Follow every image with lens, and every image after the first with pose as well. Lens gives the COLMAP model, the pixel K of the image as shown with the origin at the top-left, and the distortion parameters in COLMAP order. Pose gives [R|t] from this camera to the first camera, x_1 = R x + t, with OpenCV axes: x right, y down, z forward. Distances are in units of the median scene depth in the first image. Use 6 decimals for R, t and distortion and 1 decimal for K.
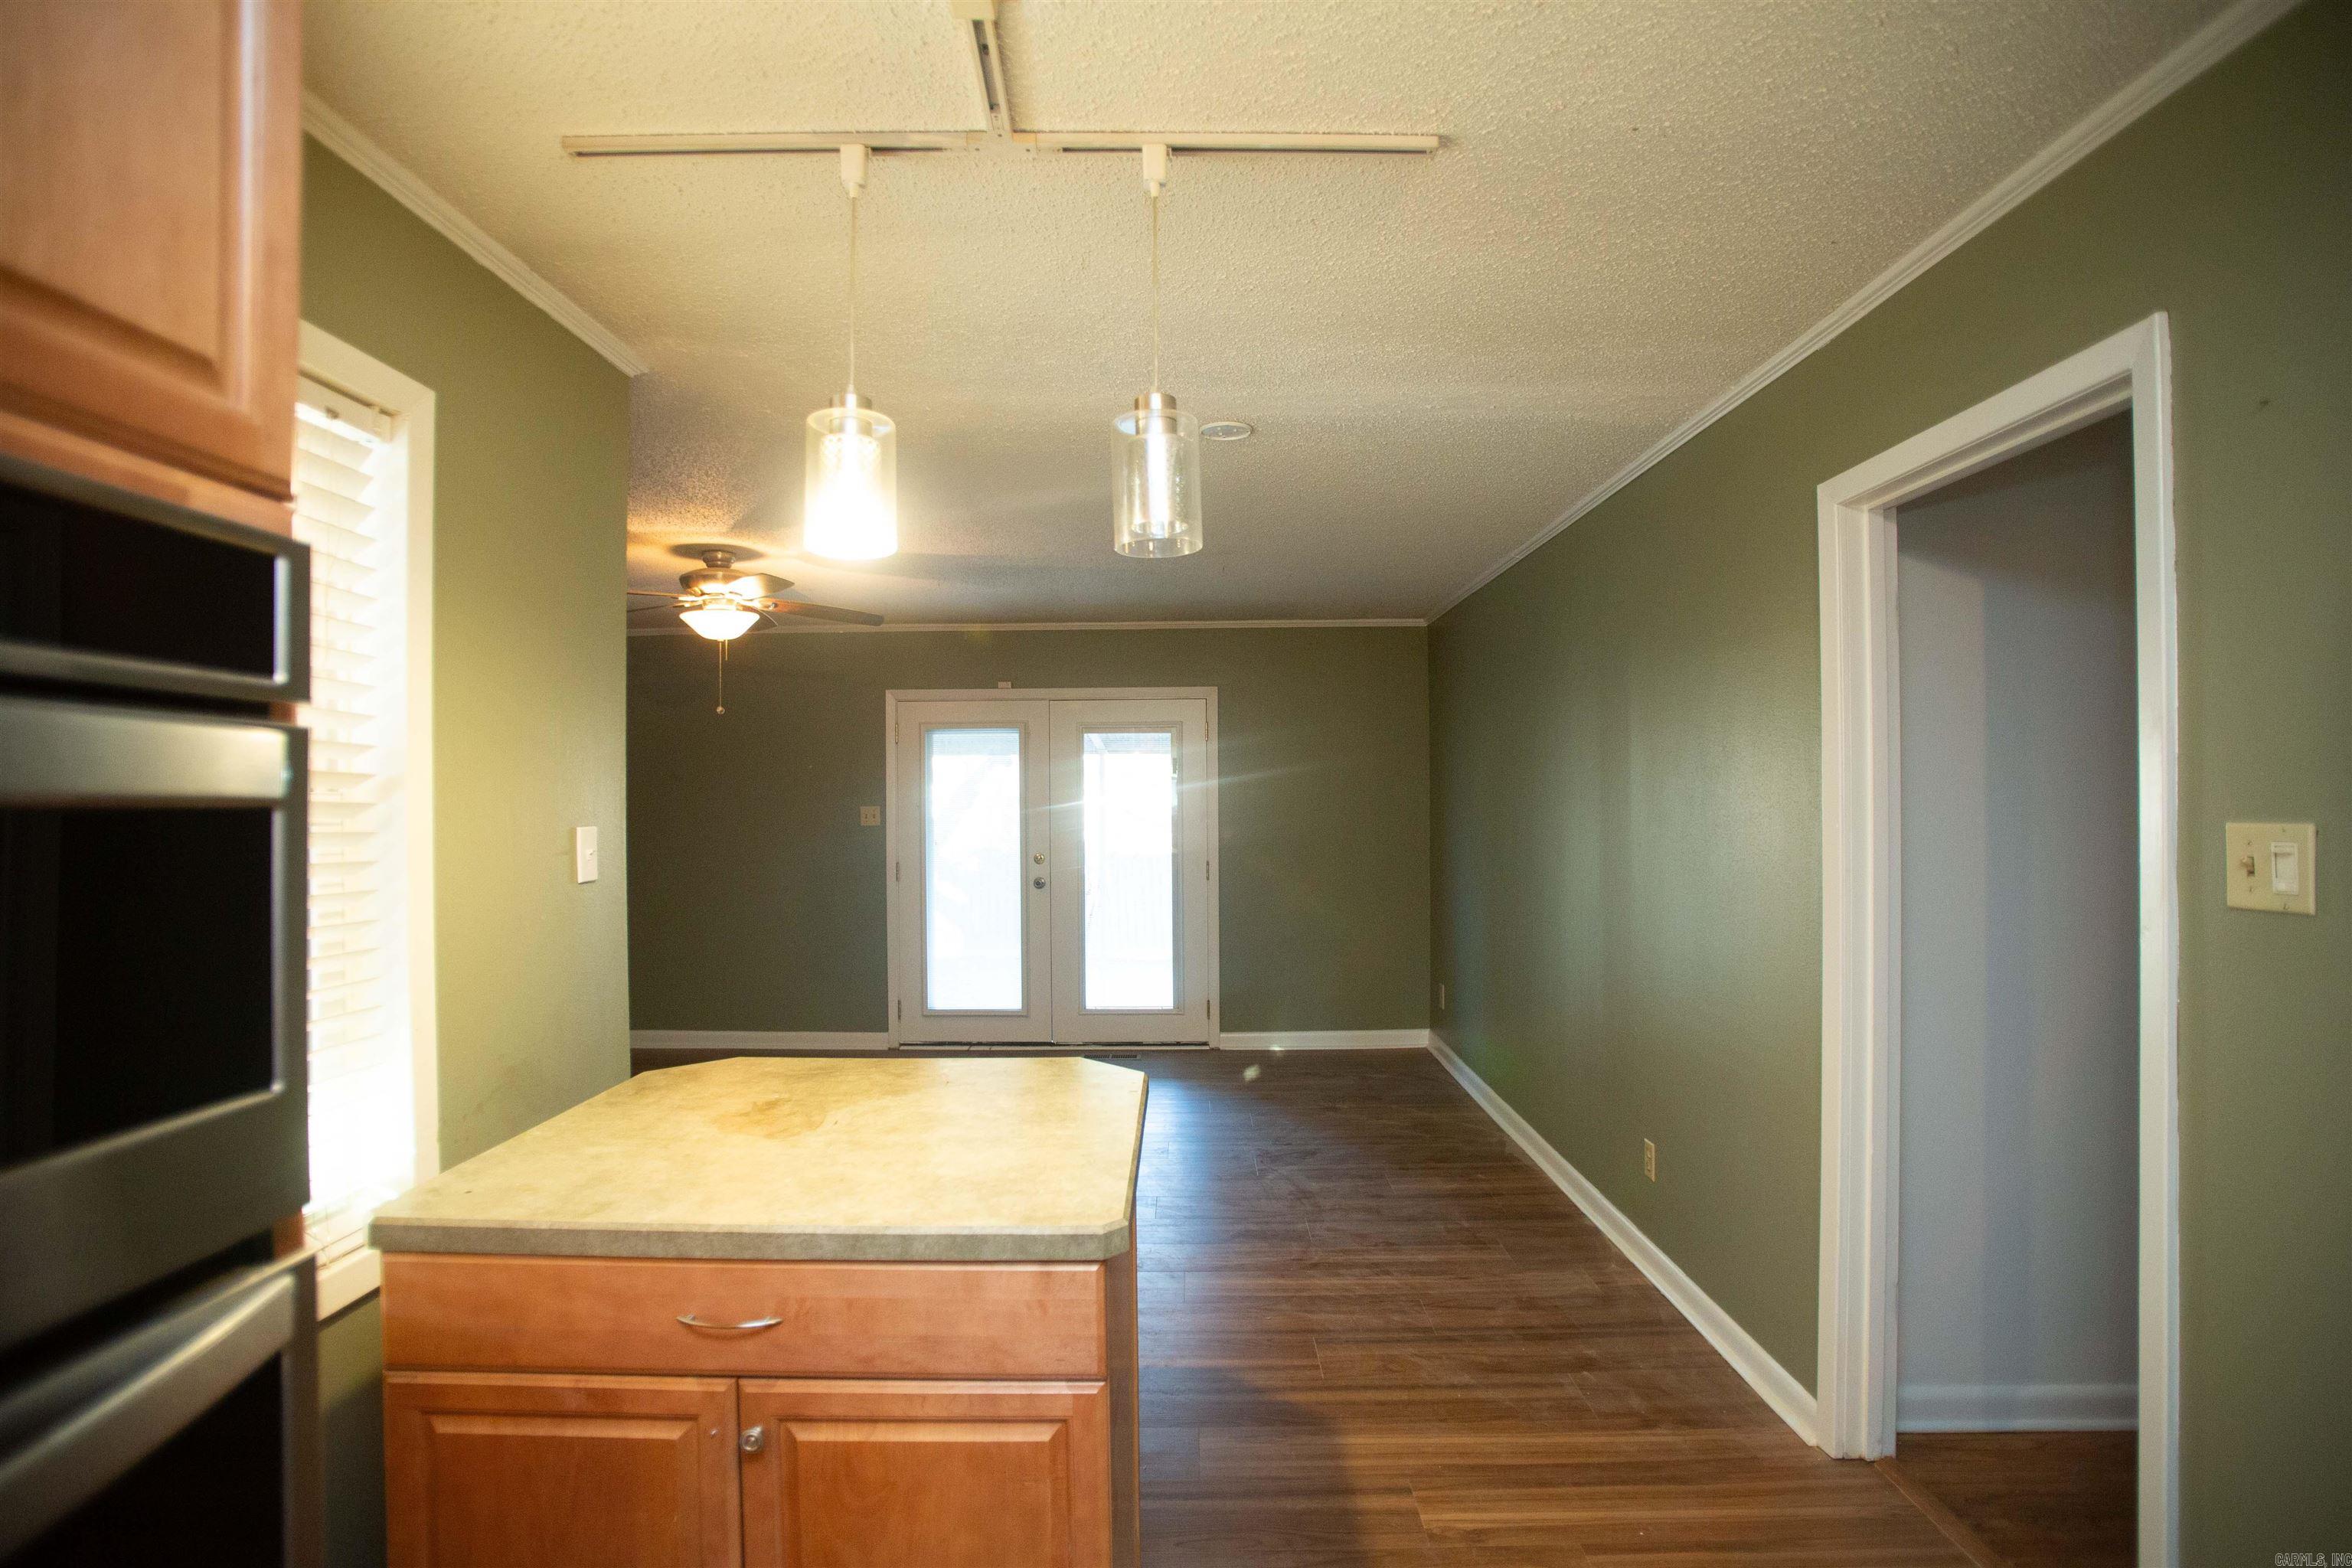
lens RADIAL K [[1143.8, 0, 1173.5], [0, 1143.8, 796.1], [0, 0, 1]] dist [-0.095106, 0.041805]
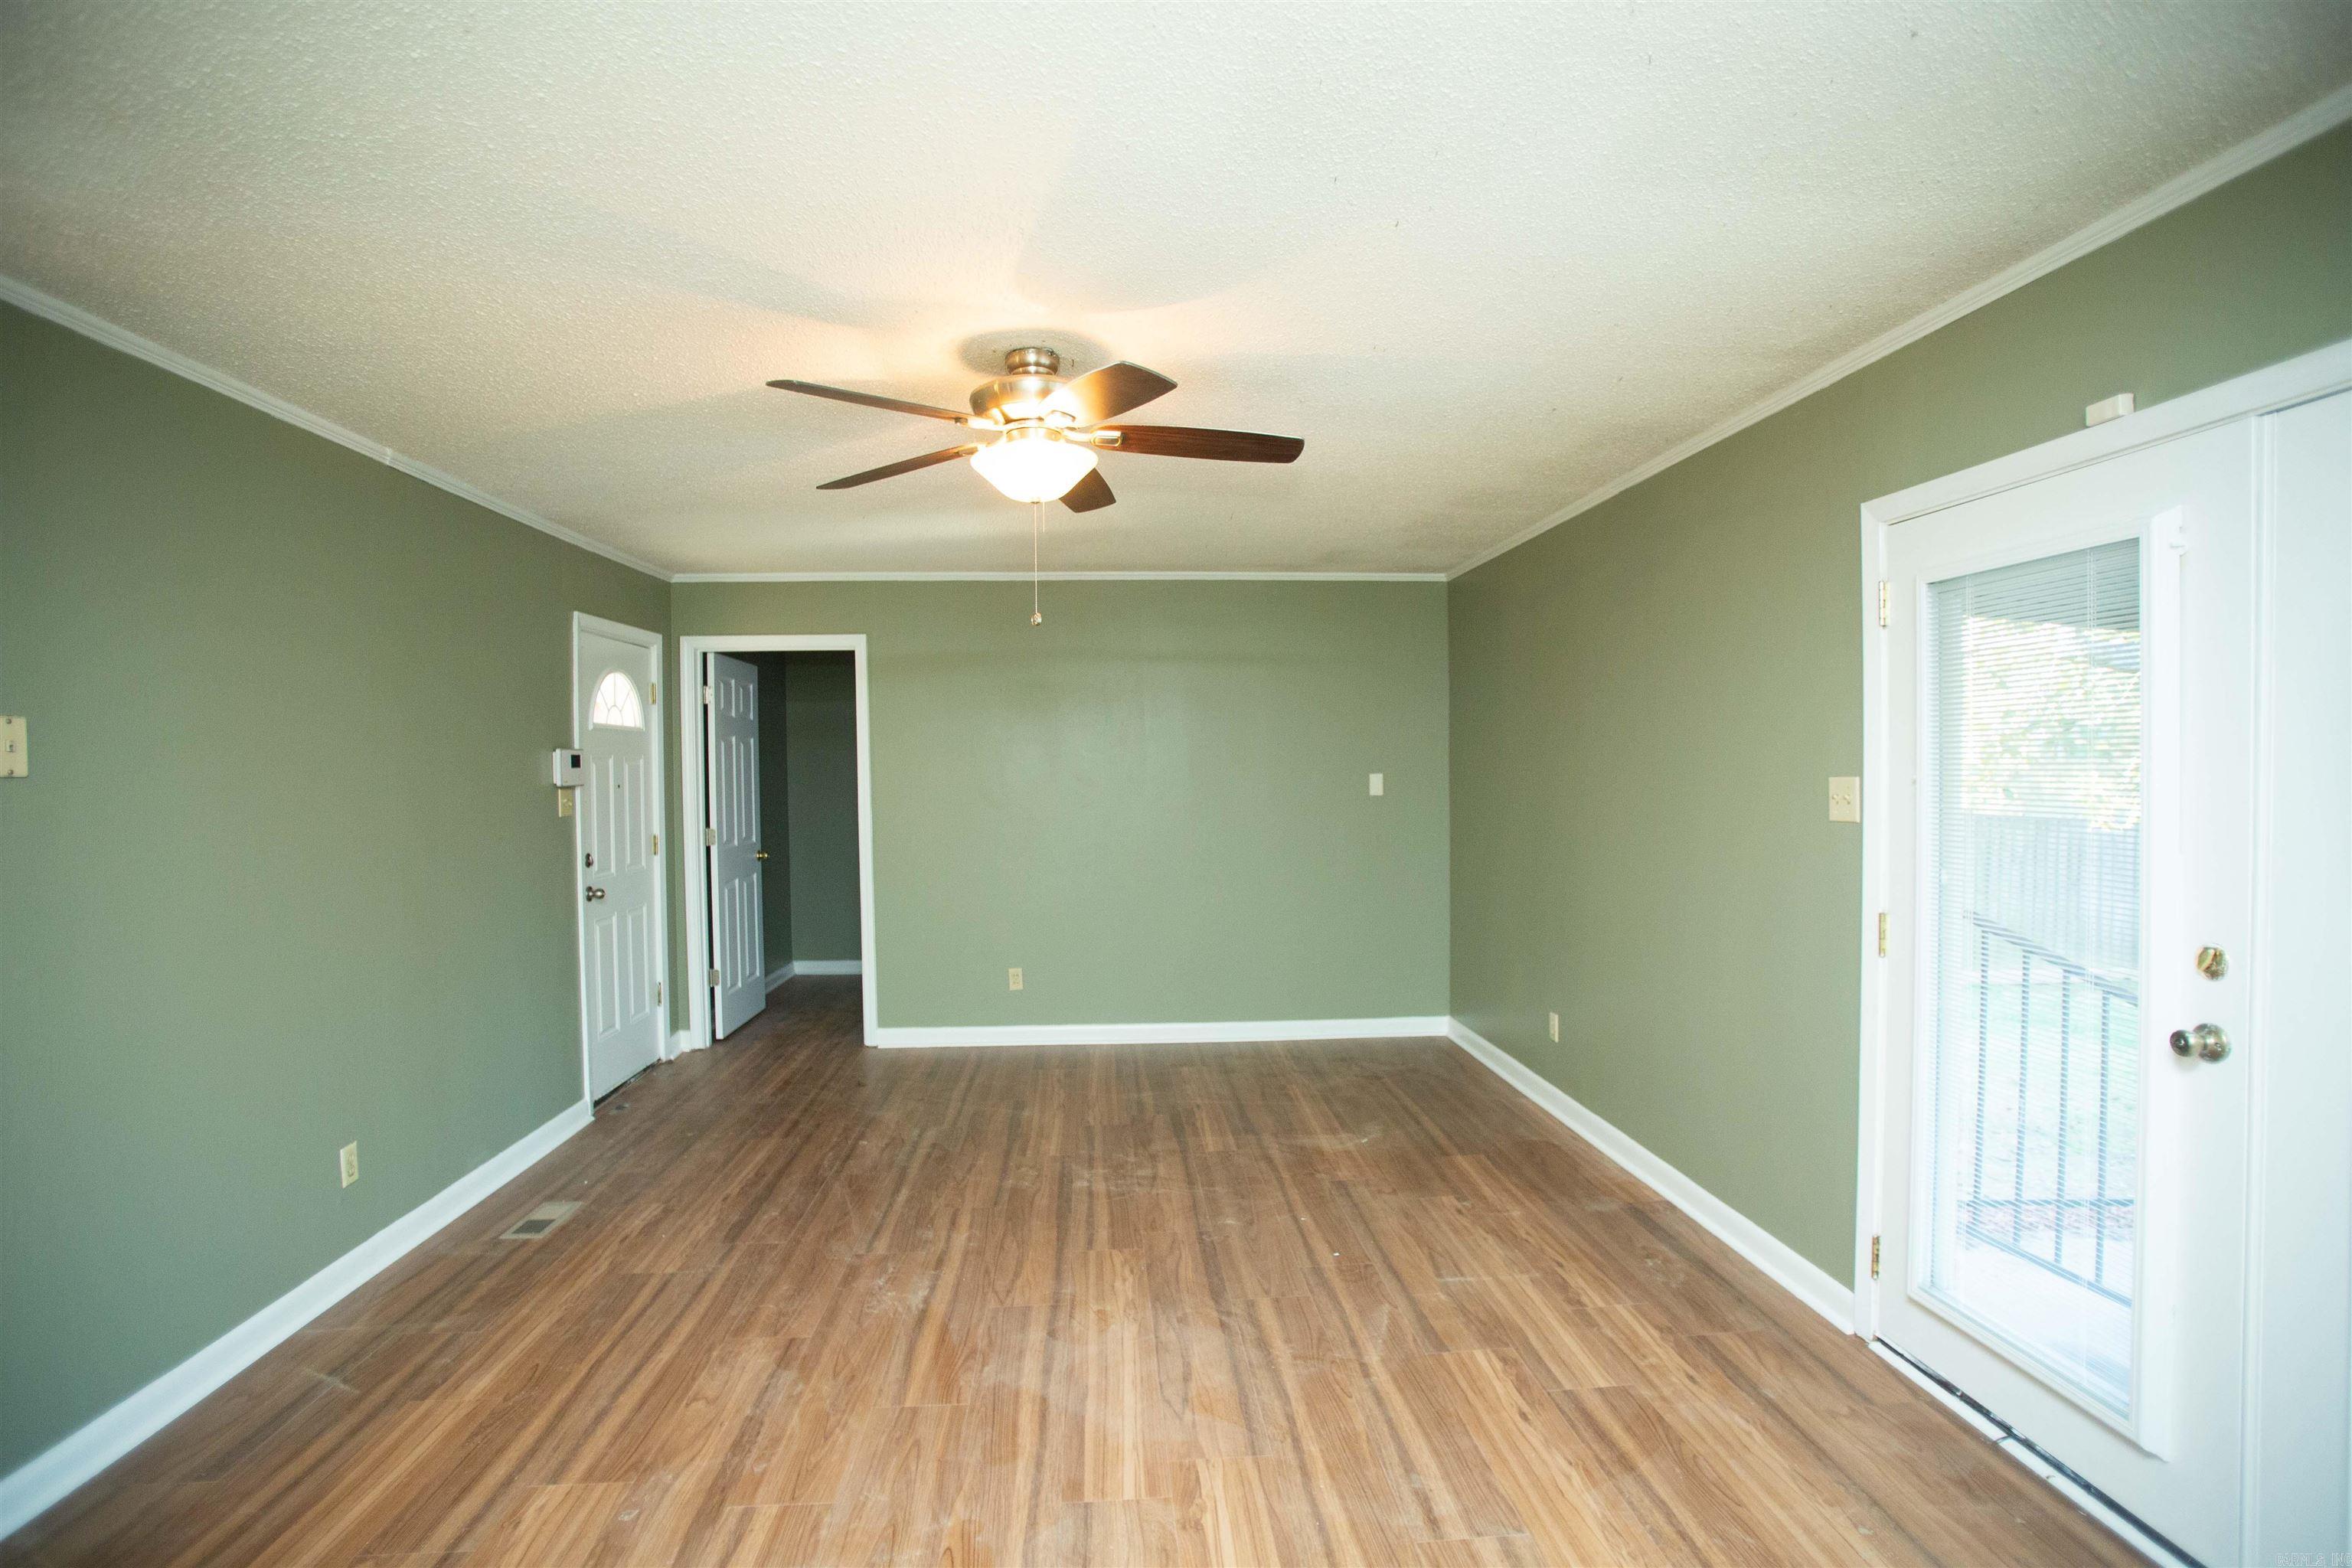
lens RADIAL K [[1143.8, 0, 1173.5], [0, 1143.8, 796.1], [0, 0, 1]] dist [-0.095106, 0.041805]
pose [[0.085670, 0.032129, -0.995805, 0.149380], [0.012234, 0.999371, 0.033297, -0.001204], [0.996248, -0.015035, 0.085223, 0.756627]]
